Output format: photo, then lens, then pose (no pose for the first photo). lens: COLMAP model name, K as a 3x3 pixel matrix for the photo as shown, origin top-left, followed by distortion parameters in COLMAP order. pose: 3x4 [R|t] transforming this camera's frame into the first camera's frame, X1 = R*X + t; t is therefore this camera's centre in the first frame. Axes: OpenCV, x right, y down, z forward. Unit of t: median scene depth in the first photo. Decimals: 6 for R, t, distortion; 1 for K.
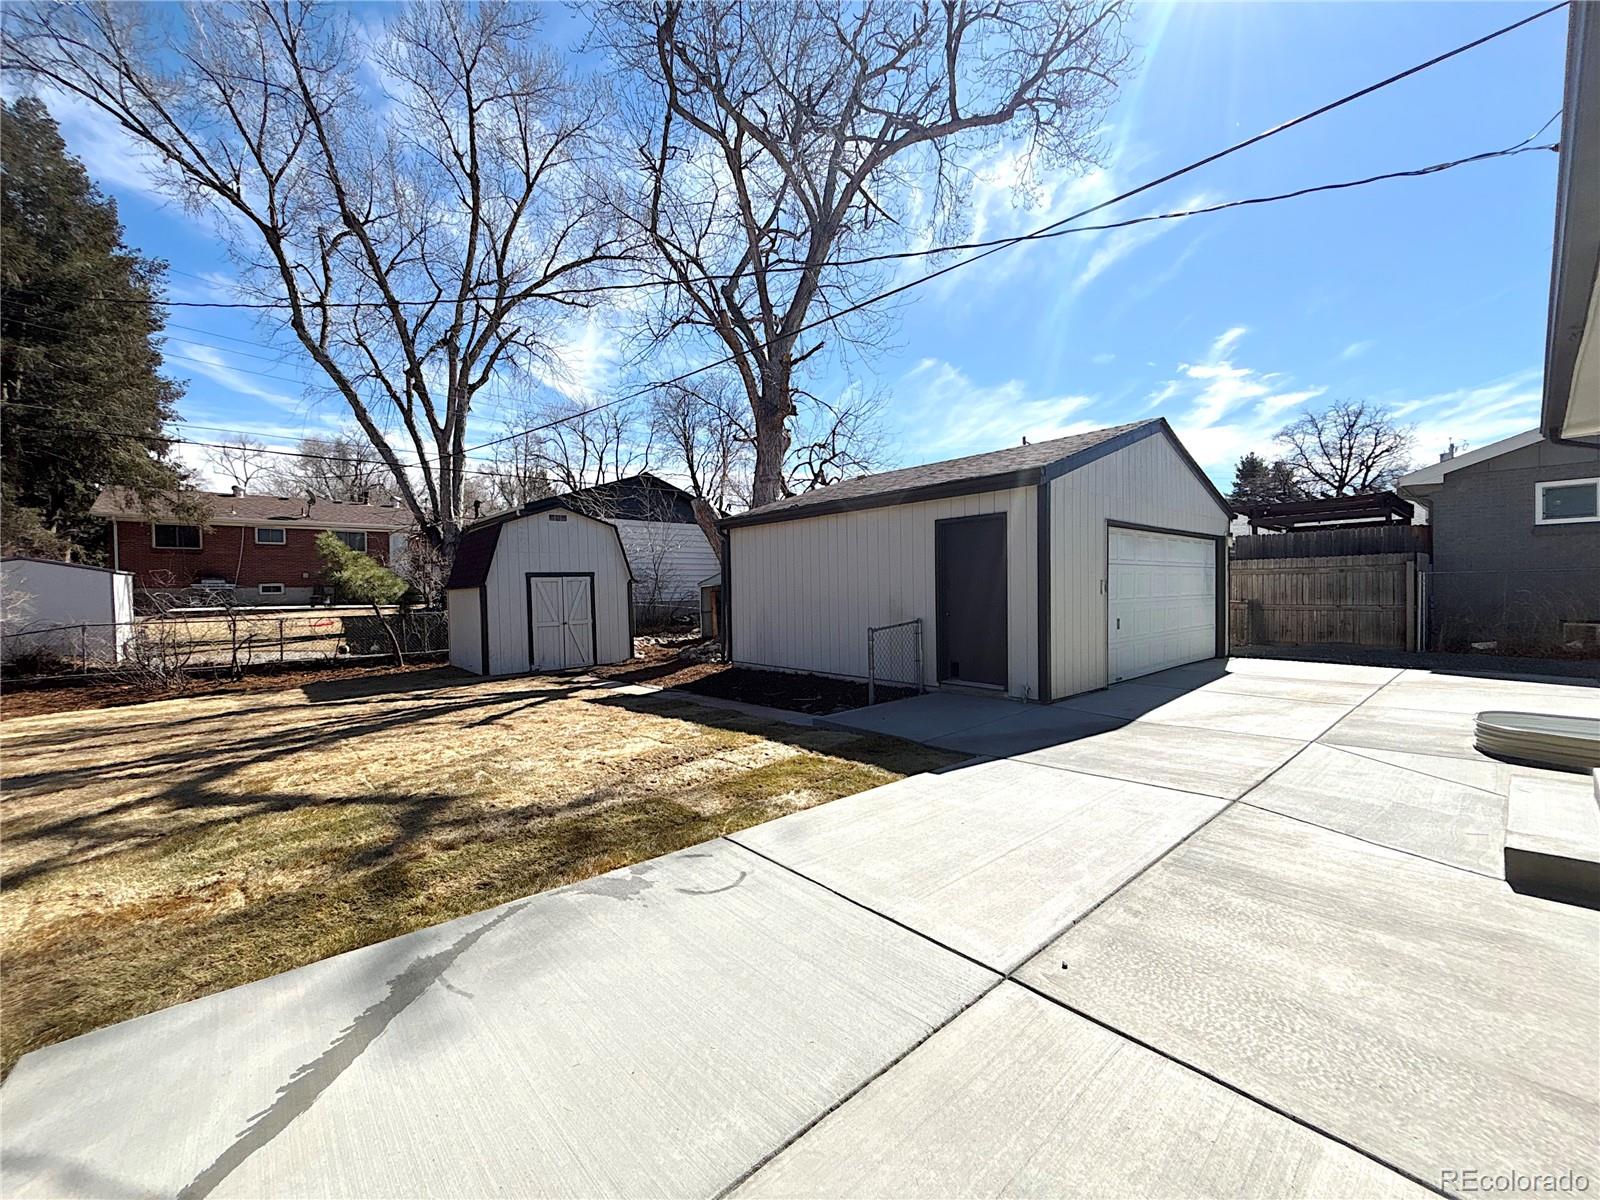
lens RADIAL K [[641.5, 0, 800.0], [0, 641.5, 600.0], [0, 0, 1]] dist [0.004274, 0.000107]
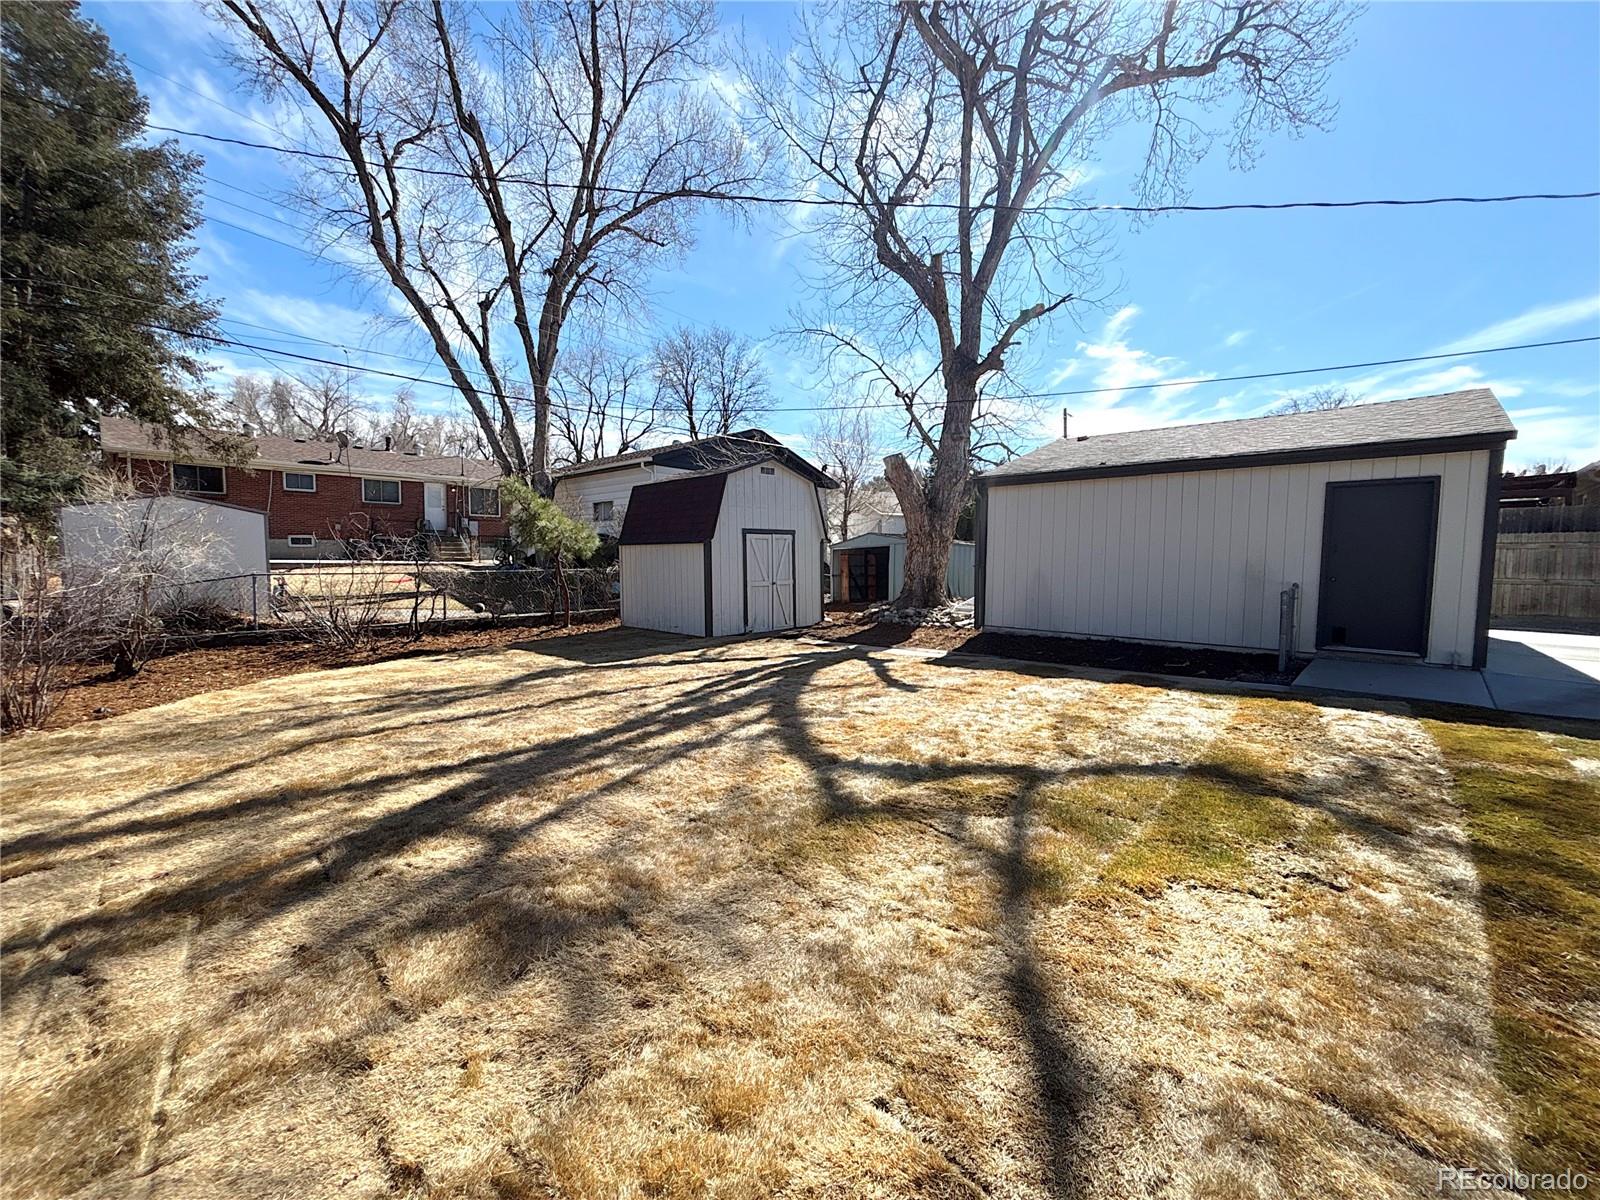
lens RADIAL K [[641.5, 0, 800.0], [0, 641.5, 600.0], [0, 0, 1]] dist [0.004274, 0.000107]
pose [[0.995176, 0.016293, 0.096746, -0.388368], [-0.021033, 0.998617, 0.048182, 0.013370], [-0.095827, -0.049985, 0.994142, 0.055226]]
